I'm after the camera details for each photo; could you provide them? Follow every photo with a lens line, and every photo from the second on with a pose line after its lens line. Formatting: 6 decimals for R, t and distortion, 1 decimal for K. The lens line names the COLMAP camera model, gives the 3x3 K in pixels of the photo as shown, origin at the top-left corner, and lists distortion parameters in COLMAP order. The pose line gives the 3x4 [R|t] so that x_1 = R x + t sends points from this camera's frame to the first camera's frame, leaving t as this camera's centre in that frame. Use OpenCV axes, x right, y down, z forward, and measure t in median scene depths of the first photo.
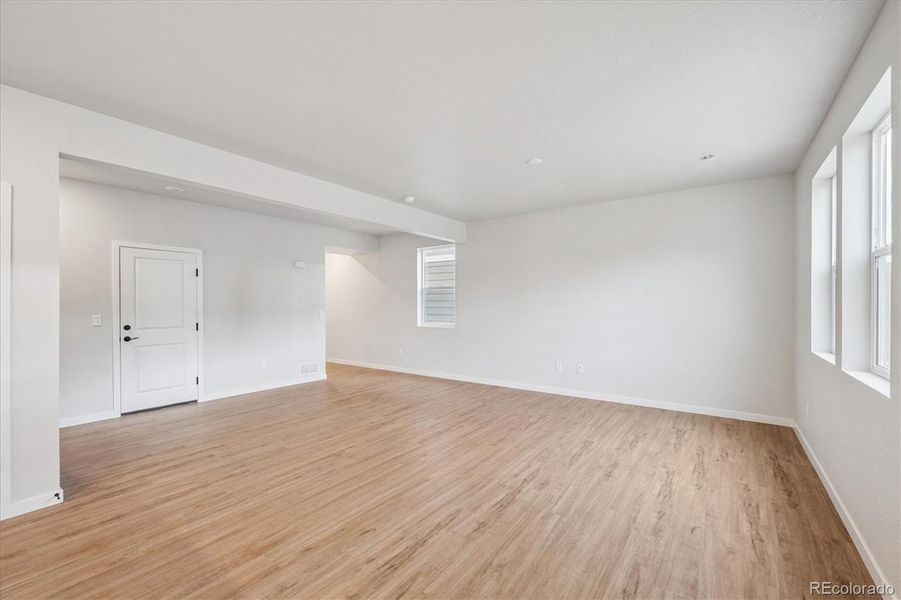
lens RADIAL K [[381.5, 0, 455.5], [0, 381.5, 297.4], [0, 0, 1]] dist [-0.003637, -0.000497]
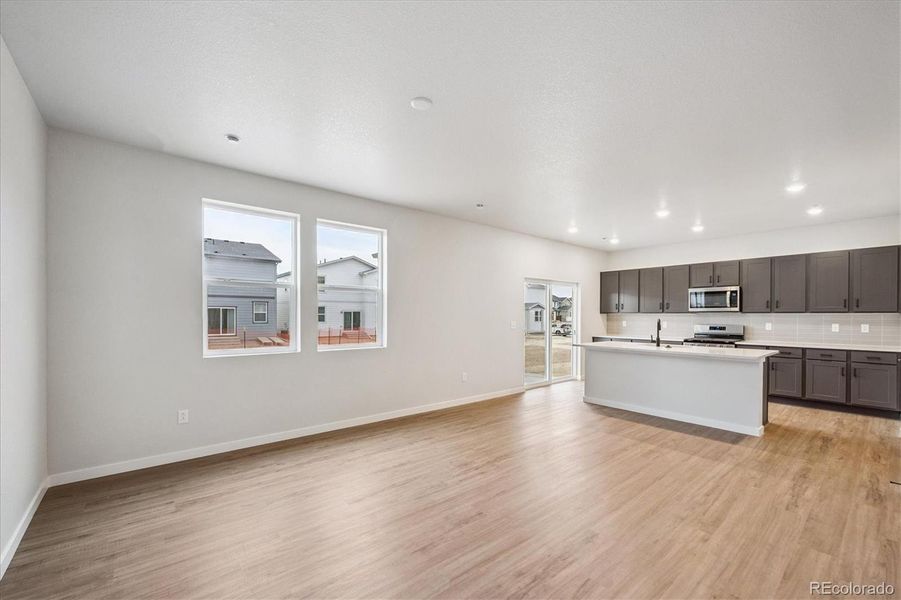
lens RADIAL K [[376.4, 0, 463.4], [0, 376.4, 316.6], [0, 0, 1]] dist [-0.001806, -0.000282]
pose [[-0.974422, -0.002276, 0.224714, -0.026459], [-0.005765, 0.999873, -0.014870, 0.039558], [-0.224651, -0.015785, -0.974311, 1.906561]]
